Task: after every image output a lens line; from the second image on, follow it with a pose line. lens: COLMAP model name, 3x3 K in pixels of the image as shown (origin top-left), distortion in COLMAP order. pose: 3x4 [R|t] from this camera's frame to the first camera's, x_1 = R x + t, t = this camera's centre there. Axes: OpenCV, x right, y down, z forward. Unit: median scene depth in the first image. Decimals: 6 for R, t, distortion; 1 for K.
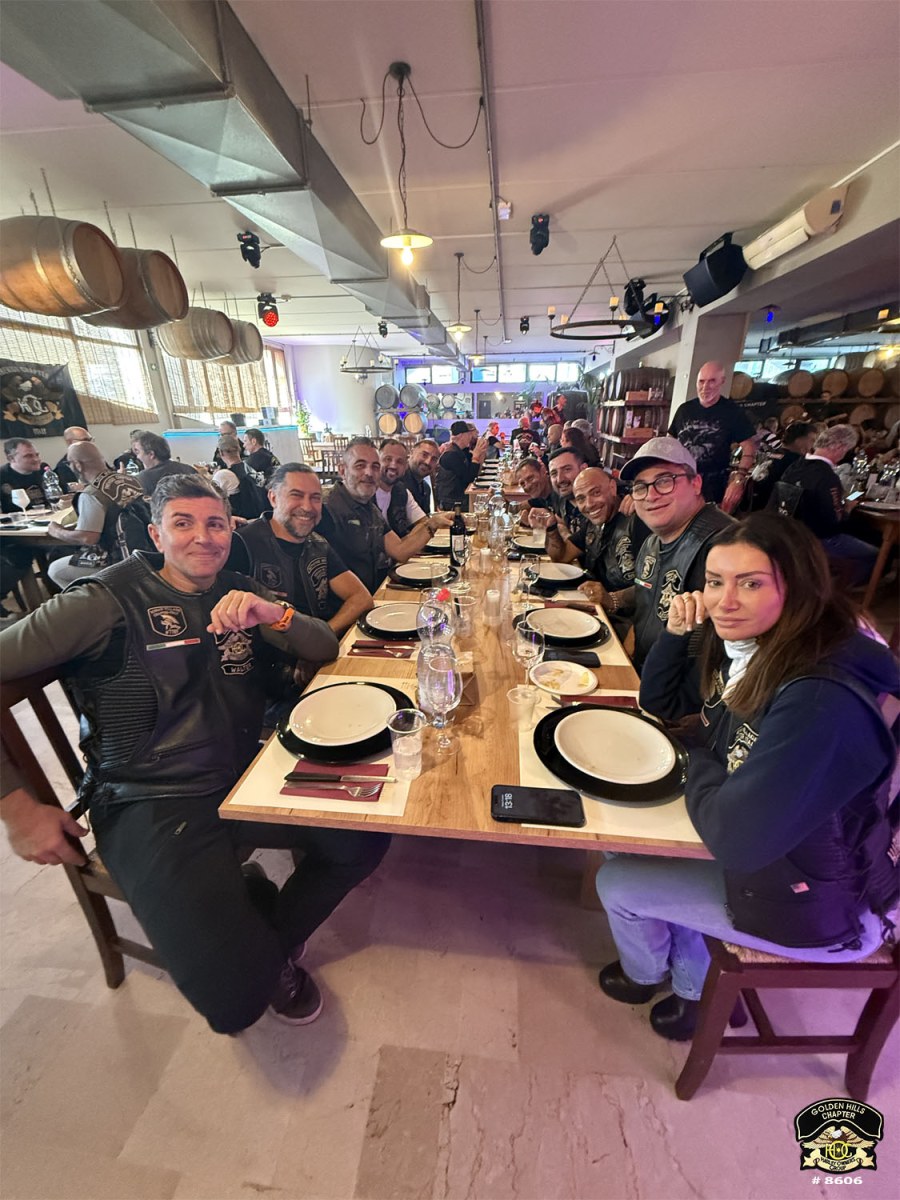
lens RADIAL K [[479.3, 0, 453.5], [0, 479.3, 602.4], [0, 0, 1]] dist [0.000416, 0.000224]
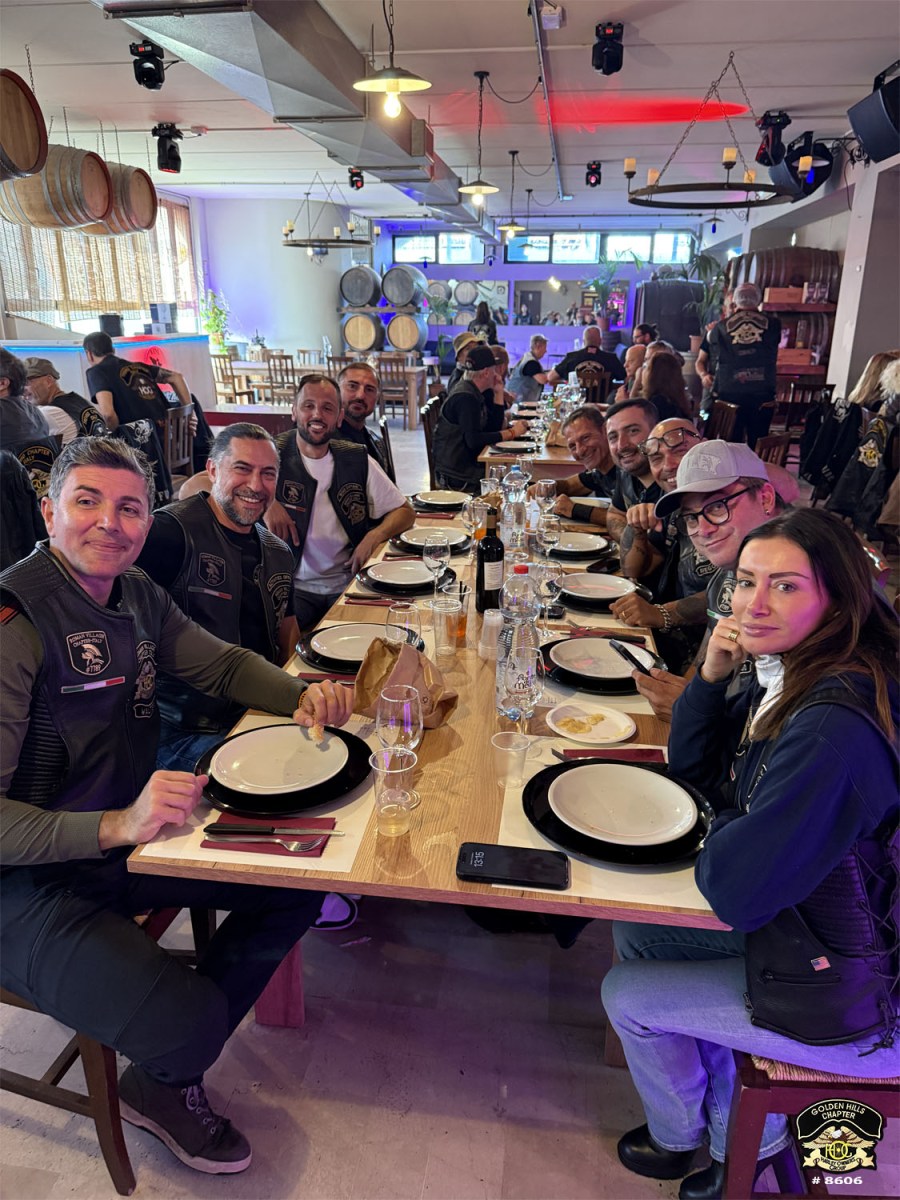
lens RADIAL K [[851.8, 0, 452.5], [0, 851.8, 605.4], [0, 0, 1]] dist [0.048379, -0.071007]
pose [[0.999472, 0.025152, -0.020575, 0.010297], [-0.025994, 0.998791, -0.041714, 0.004932], [0.019501, 0.042227, 0.998918, -0.056025]]
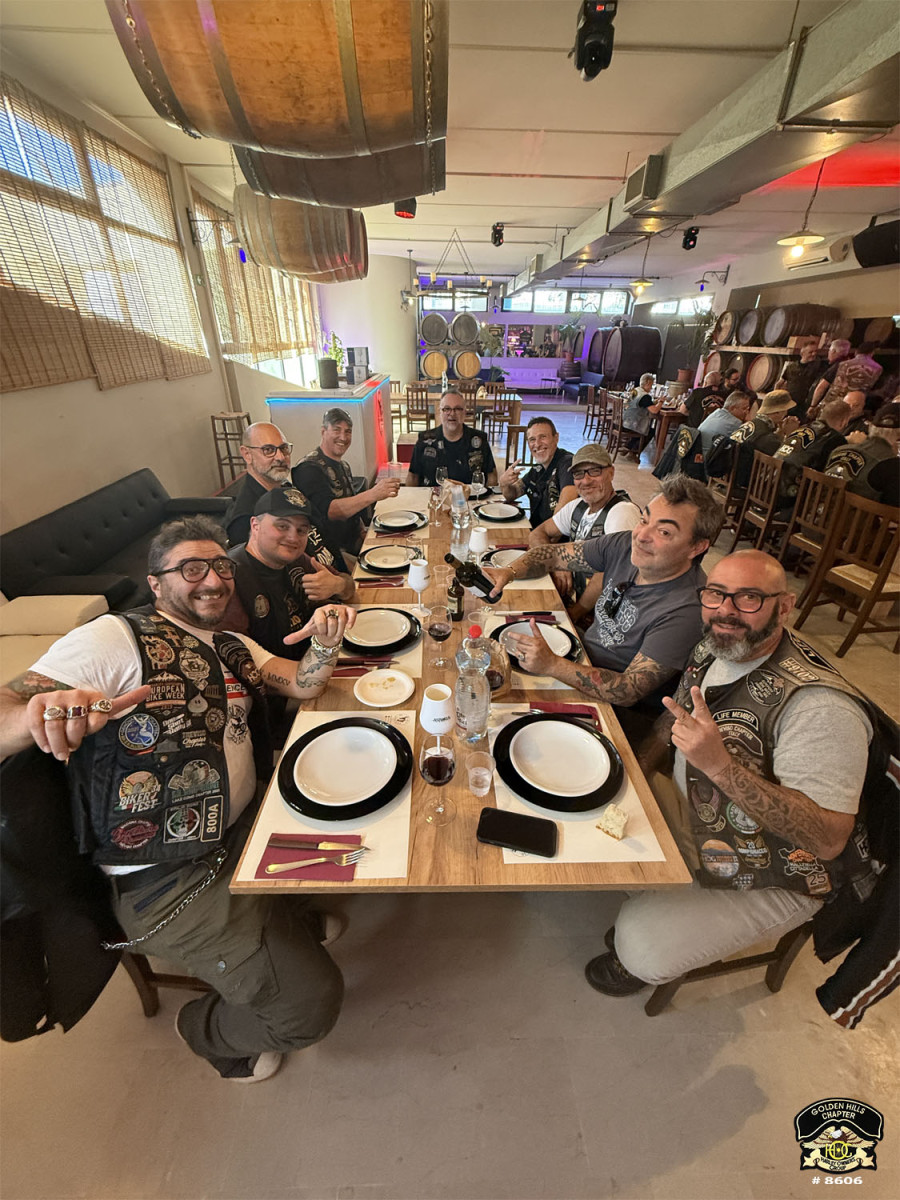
lens RADIAL K [[472.9, 0, 453.7], [0, 472.9, 603.1], [0, 0, 1]] dist [0.000287, 0.000152]
pose [[0.990738, -0.044688, 0.128224, -0.406766], [0.027462, 0.990723, 0.133094, -0.145701], [-0.132982, -0.128340, 0.982774, 0.293780]]
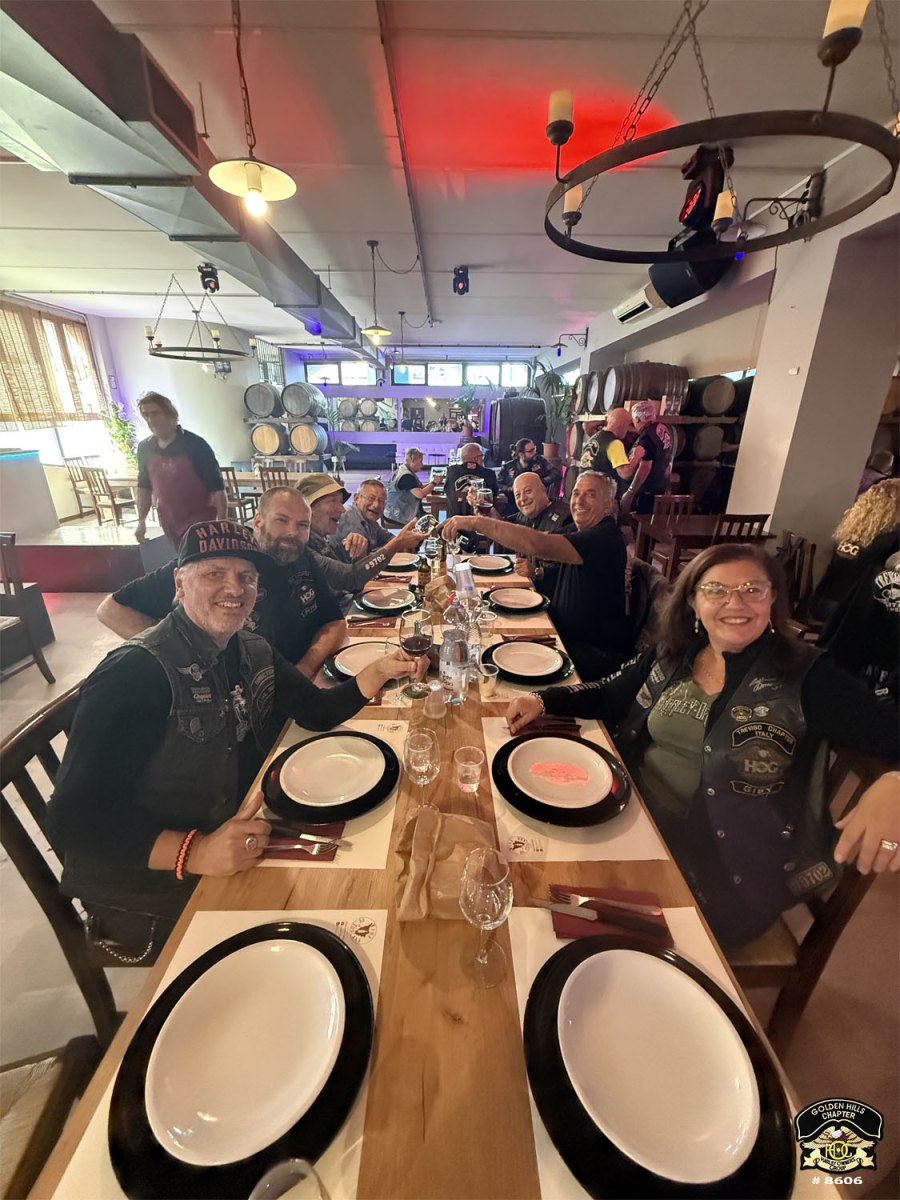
lens RADIAL K [[479.3, 0, 453.5], [0, 479.3, 602.4], [0, 0, 1]] dist [0.000416, 0.000224]
pose [[0.992252, -0.027835, 0.121083, 0.070146], [0.029240, 0.999524, -0.009845, -0.222937], [-0.120752, 0.013309, 0.992594, 0.515797]]
